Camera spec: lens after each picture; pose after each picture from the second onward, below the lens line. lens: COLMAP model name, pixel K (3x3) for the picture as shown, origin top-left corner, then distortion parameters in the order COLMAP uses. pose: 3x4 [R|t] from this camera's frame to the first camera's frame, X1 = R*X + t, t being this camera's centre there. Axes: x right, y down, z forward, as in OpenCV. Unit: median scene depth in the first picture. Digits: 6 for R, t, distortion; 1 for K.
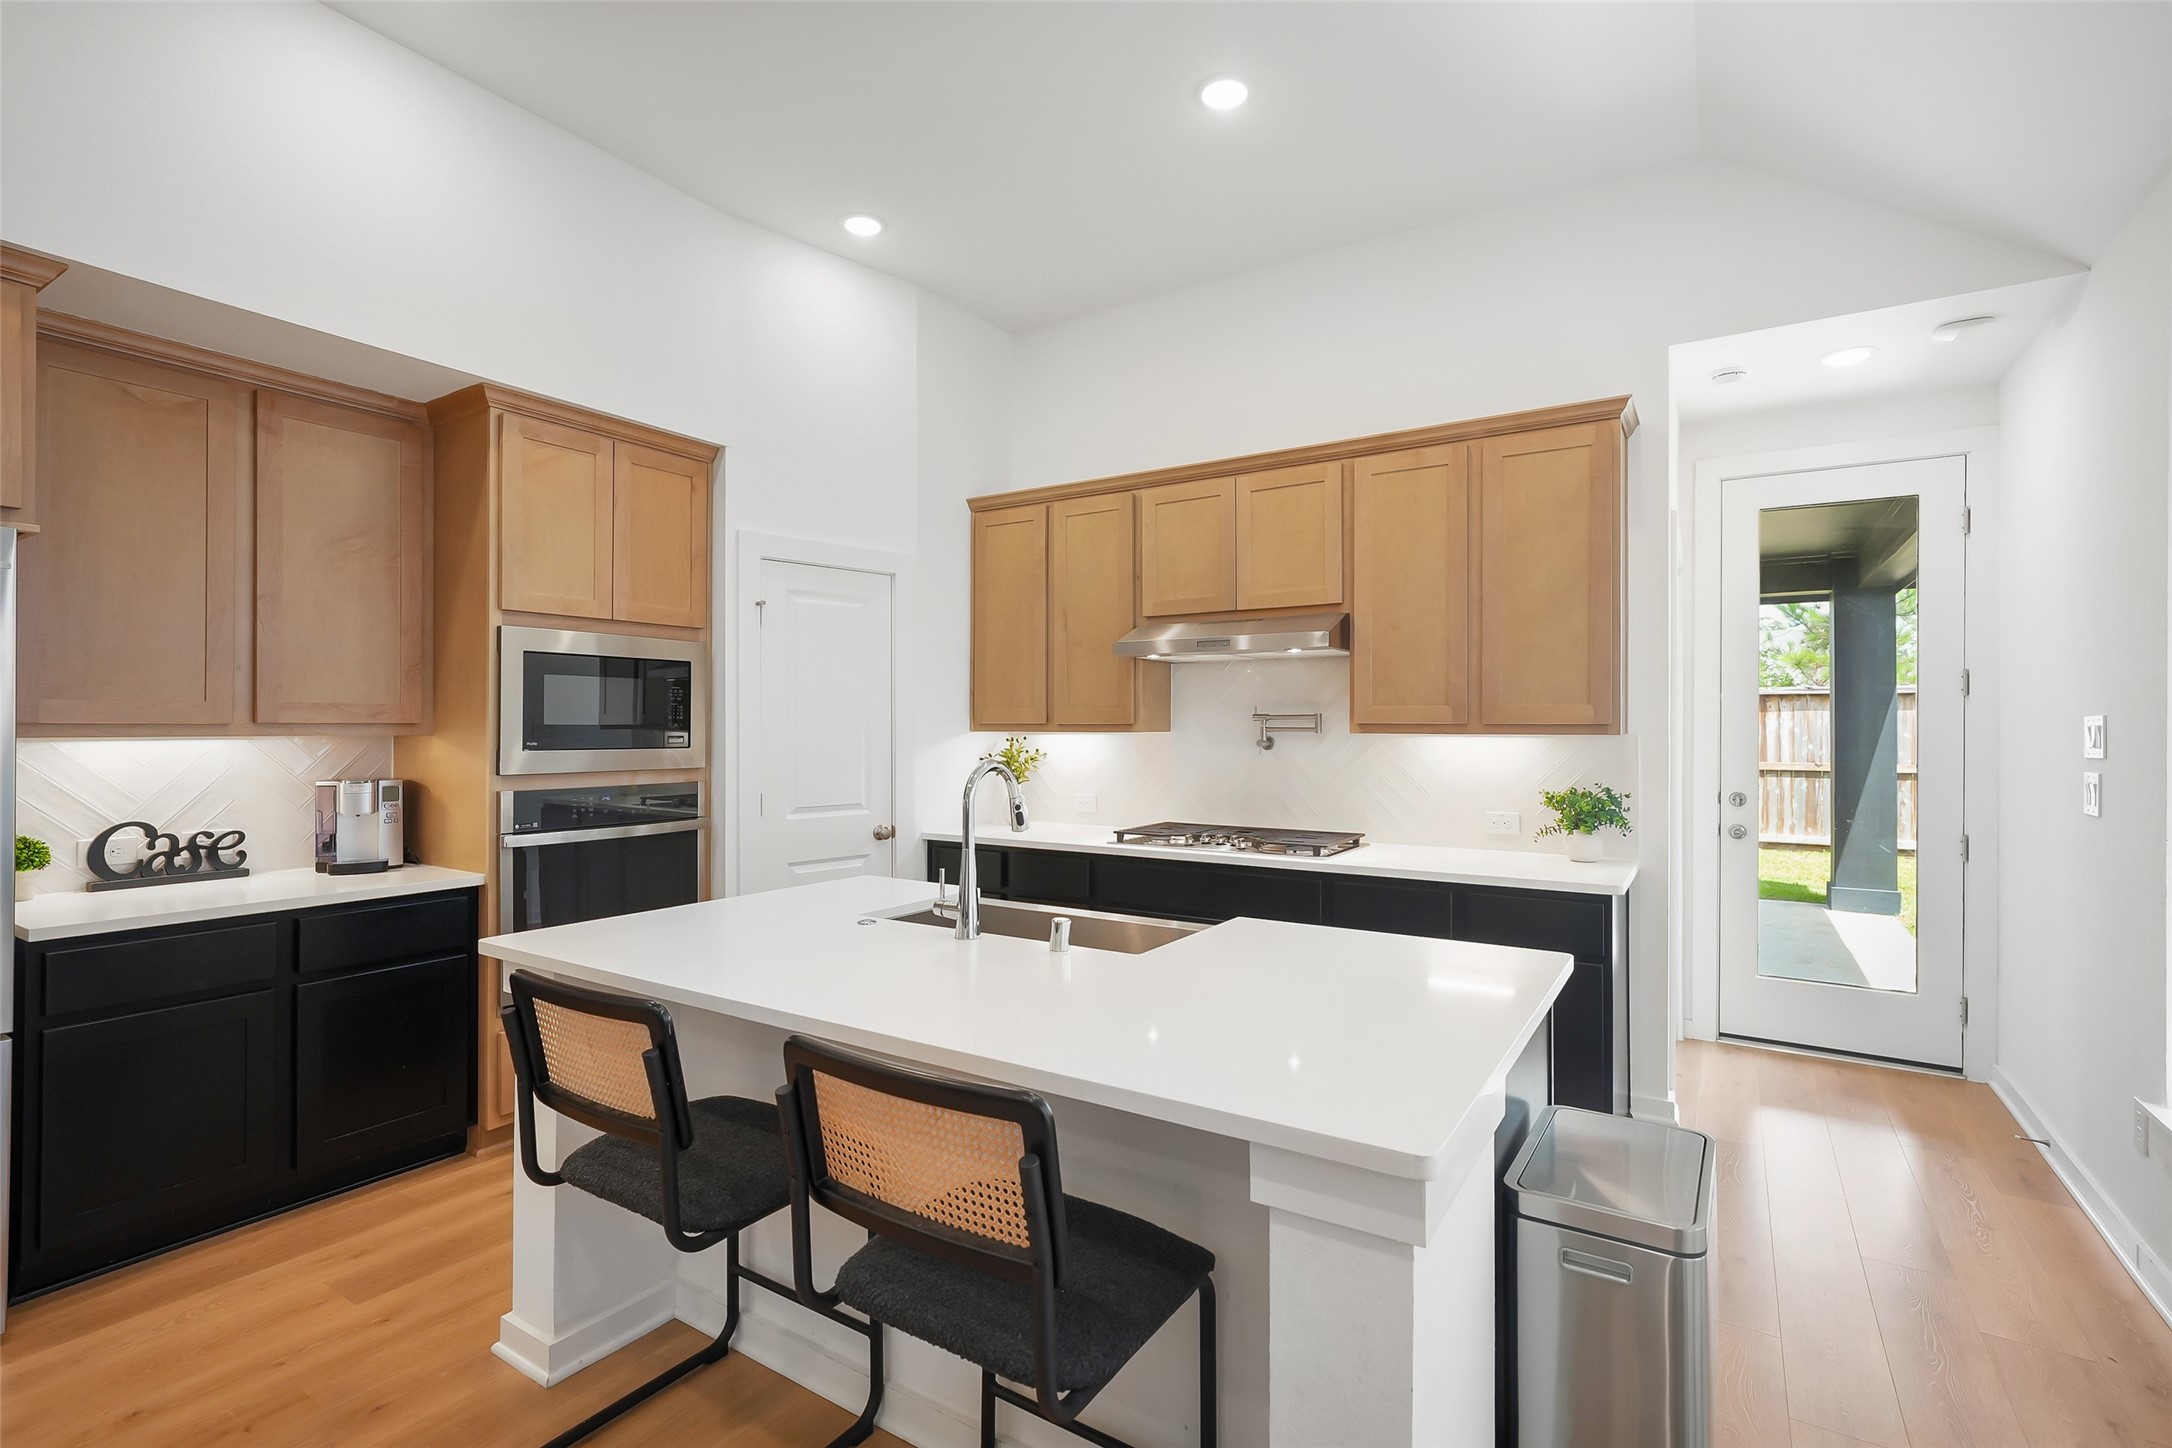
lens RADIAL K [[1004.4, 0, 1086.9], [0, 1004.4, 721.3], [0, 0, 1]] dist [-0.000105, 0.000468]
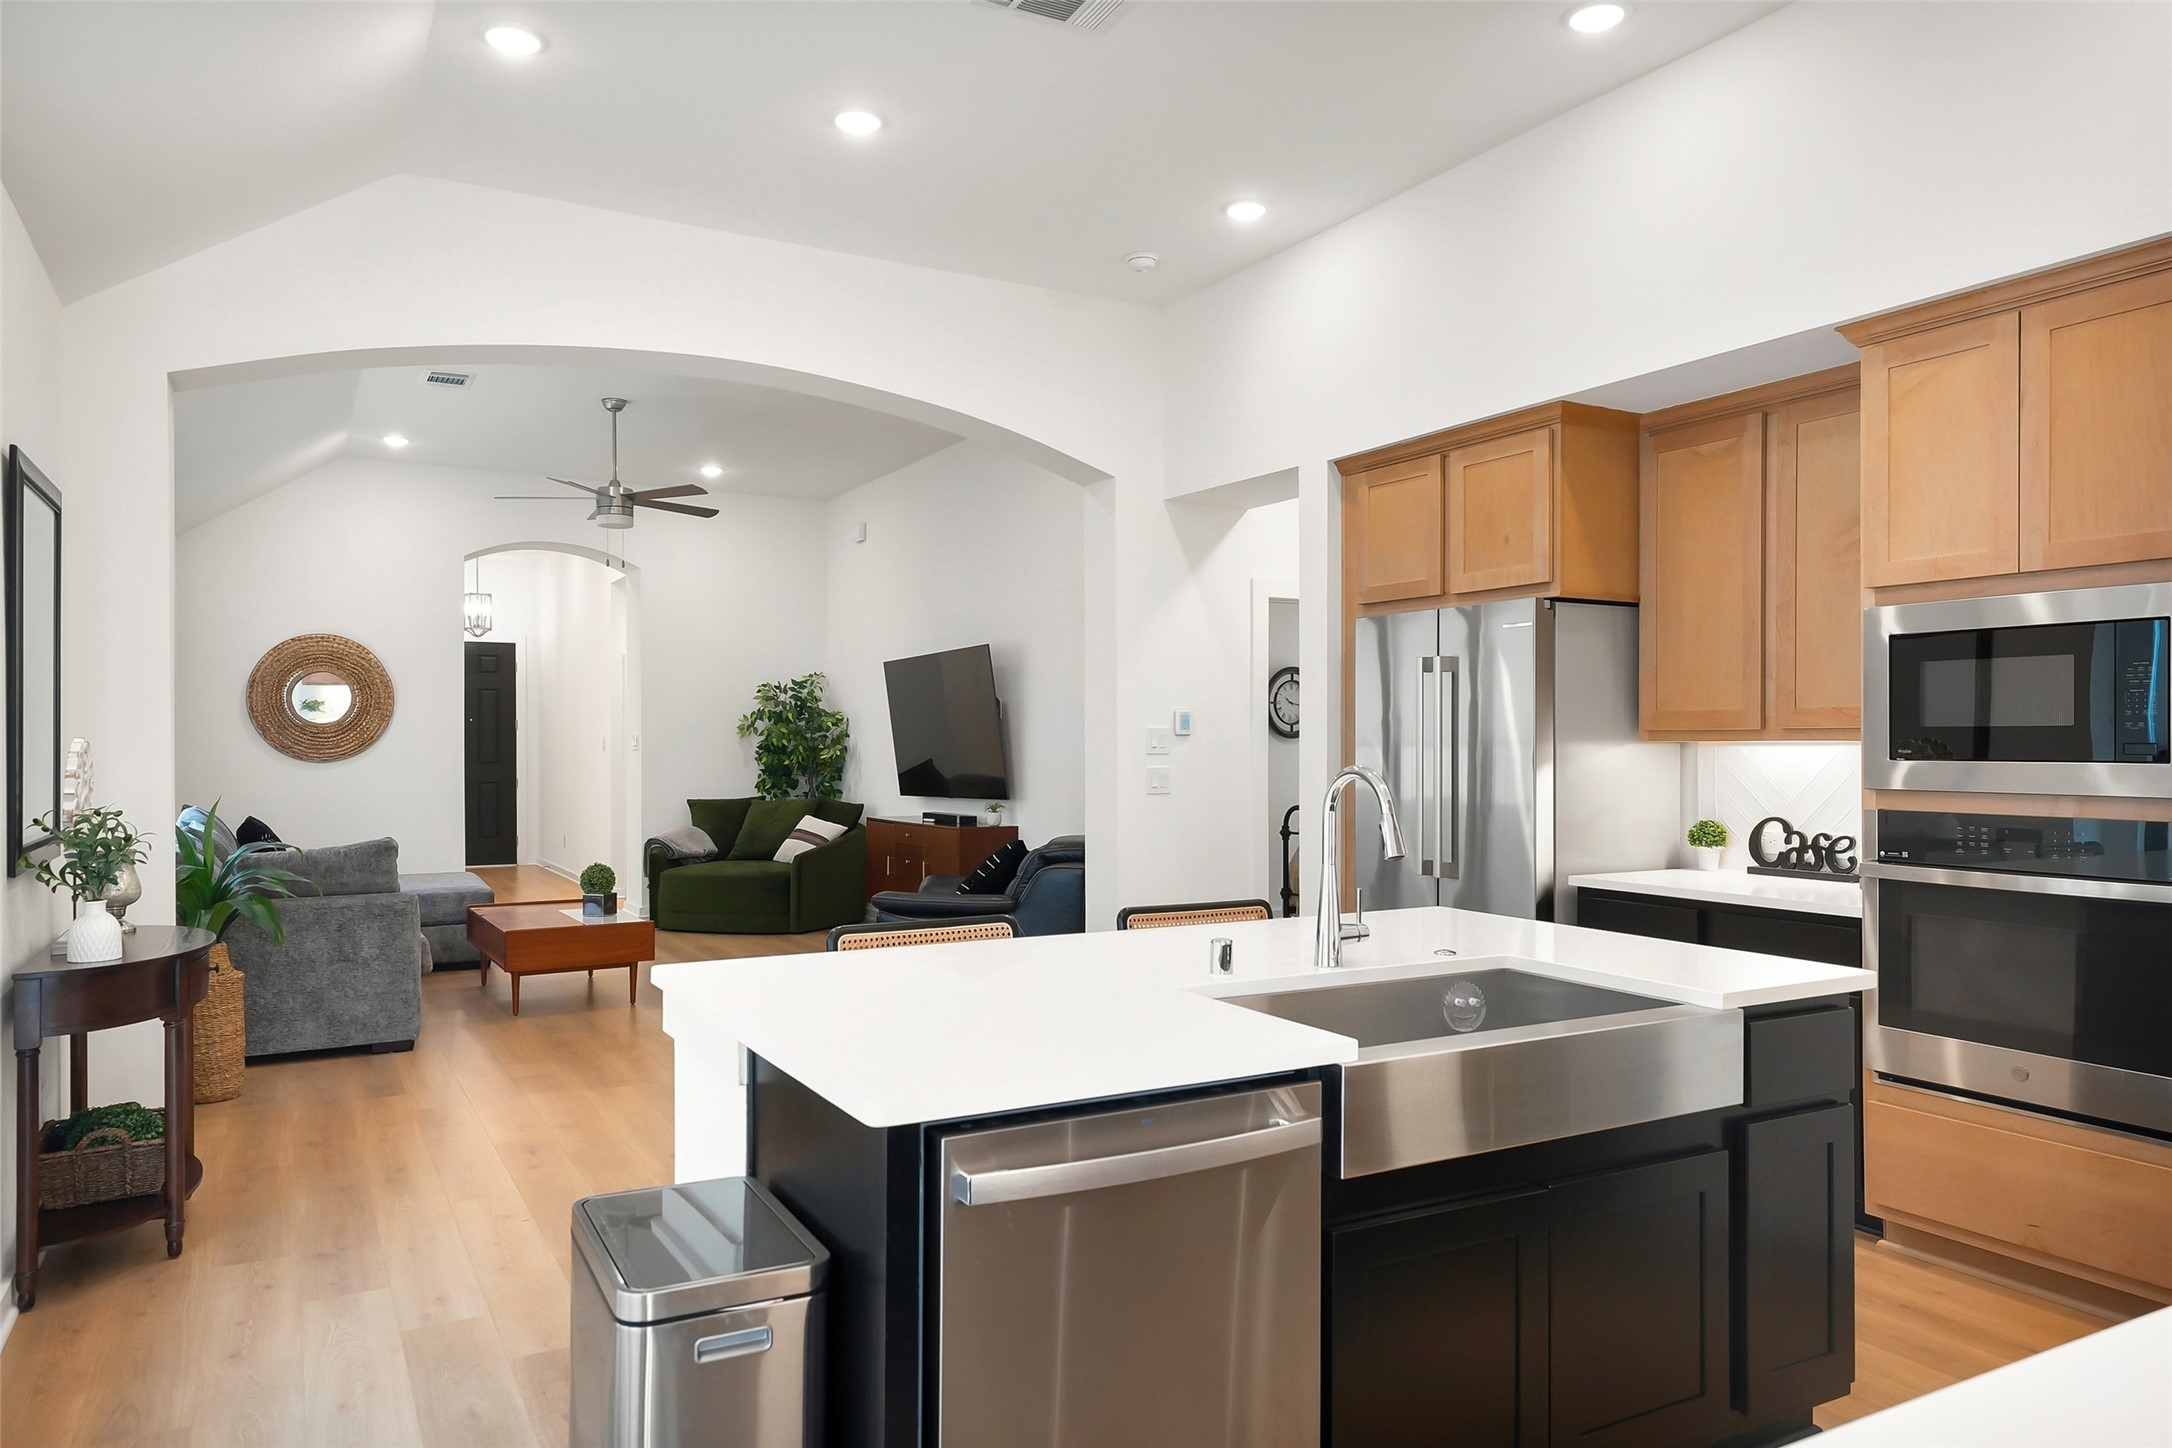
lens RADIAL K [[1445.8, 0, 1088.0], [0, 1445.8, 731.1], [0, 0, 1]] dist [0.055582, 0.006304]
pose [[-0.458832, -0.007436, -0.888492, 0.676289], [0.003729, 0.999940, -0.010295, 0.013919], [0.888515, -0.008037, -0.458777, 0.841923]]
